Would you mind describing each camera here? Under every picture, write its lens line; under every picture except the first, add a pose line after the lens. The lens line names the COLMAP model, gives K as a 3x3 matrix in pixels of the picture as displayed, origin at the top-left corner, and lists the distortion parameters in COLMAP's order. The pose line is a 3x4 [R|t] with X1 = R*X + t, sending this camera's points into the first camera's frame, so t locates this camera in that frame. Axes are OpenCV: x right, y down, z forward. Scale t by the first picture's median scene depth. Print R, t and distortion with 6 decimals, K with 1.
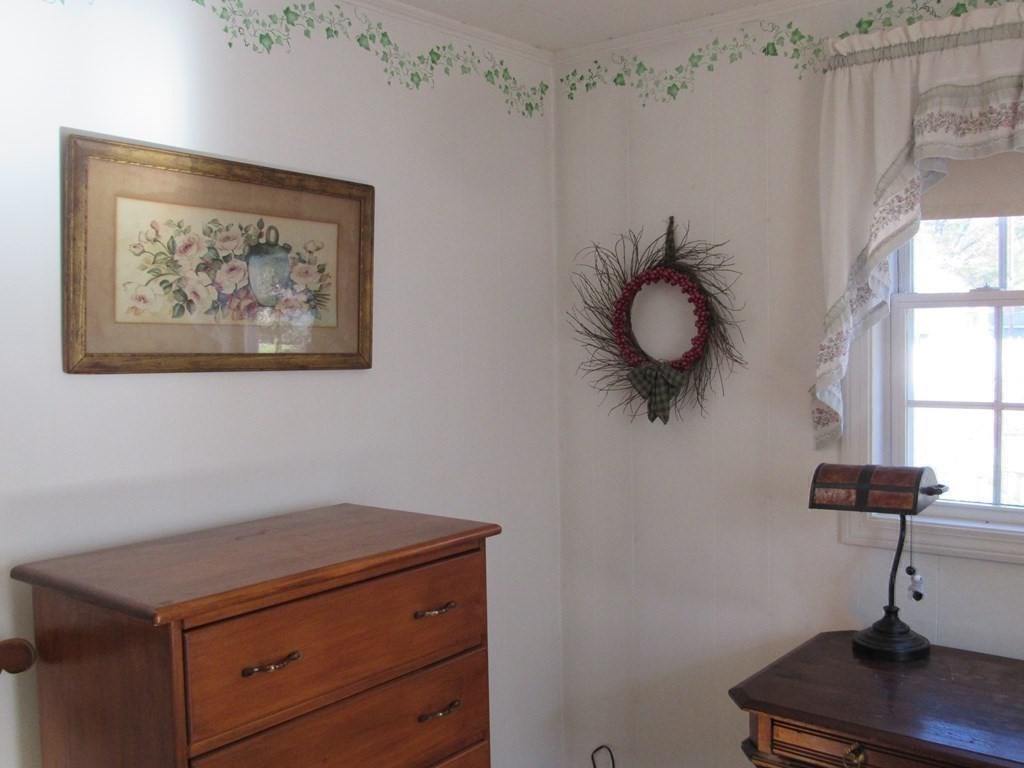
lens RADIAL K [[988.8, 0, 517.1], [0, 988.8, 384.6], [0, 0, 1]] dist [-0.046637, 0.011112]
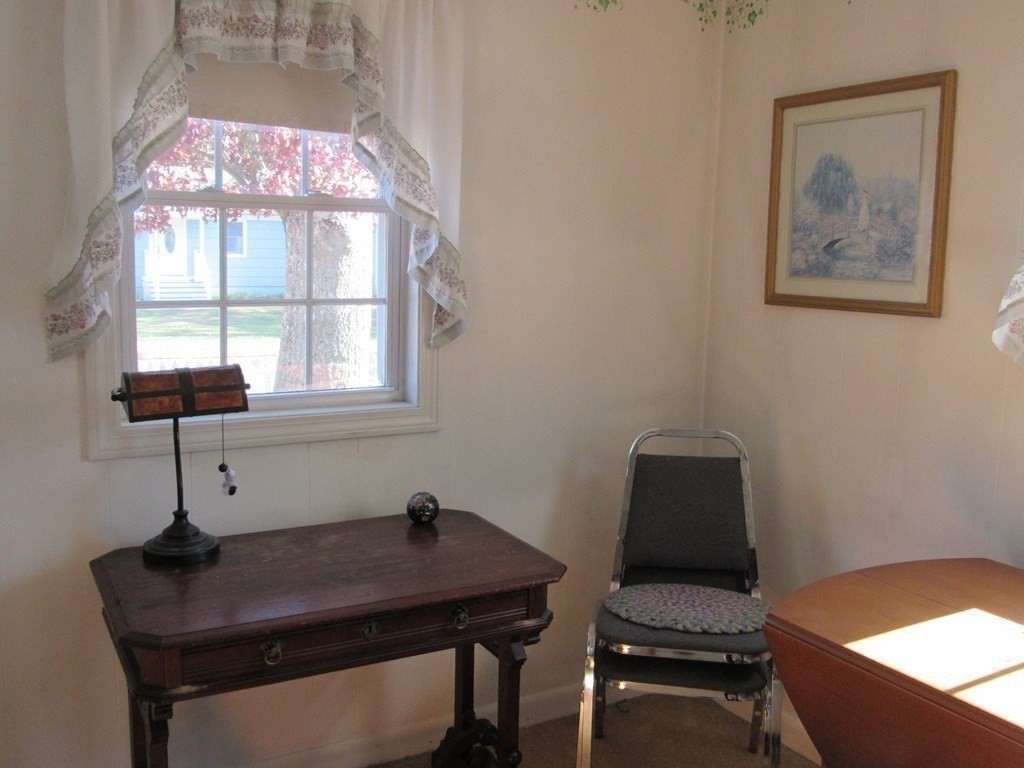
lens RADIAL K [[988.8, 0, 517.1], [0, 988.8, 384.6], [0, 0, 1]] dist [-0.046637, 0.011112]
pose [[0.348035, -0.110984, 0.930889, -0.414742], [0.016427, 0.993537, 0.112312, -0.005281], [-0.937338, -0.023797, 0.347609, 0.347385]]
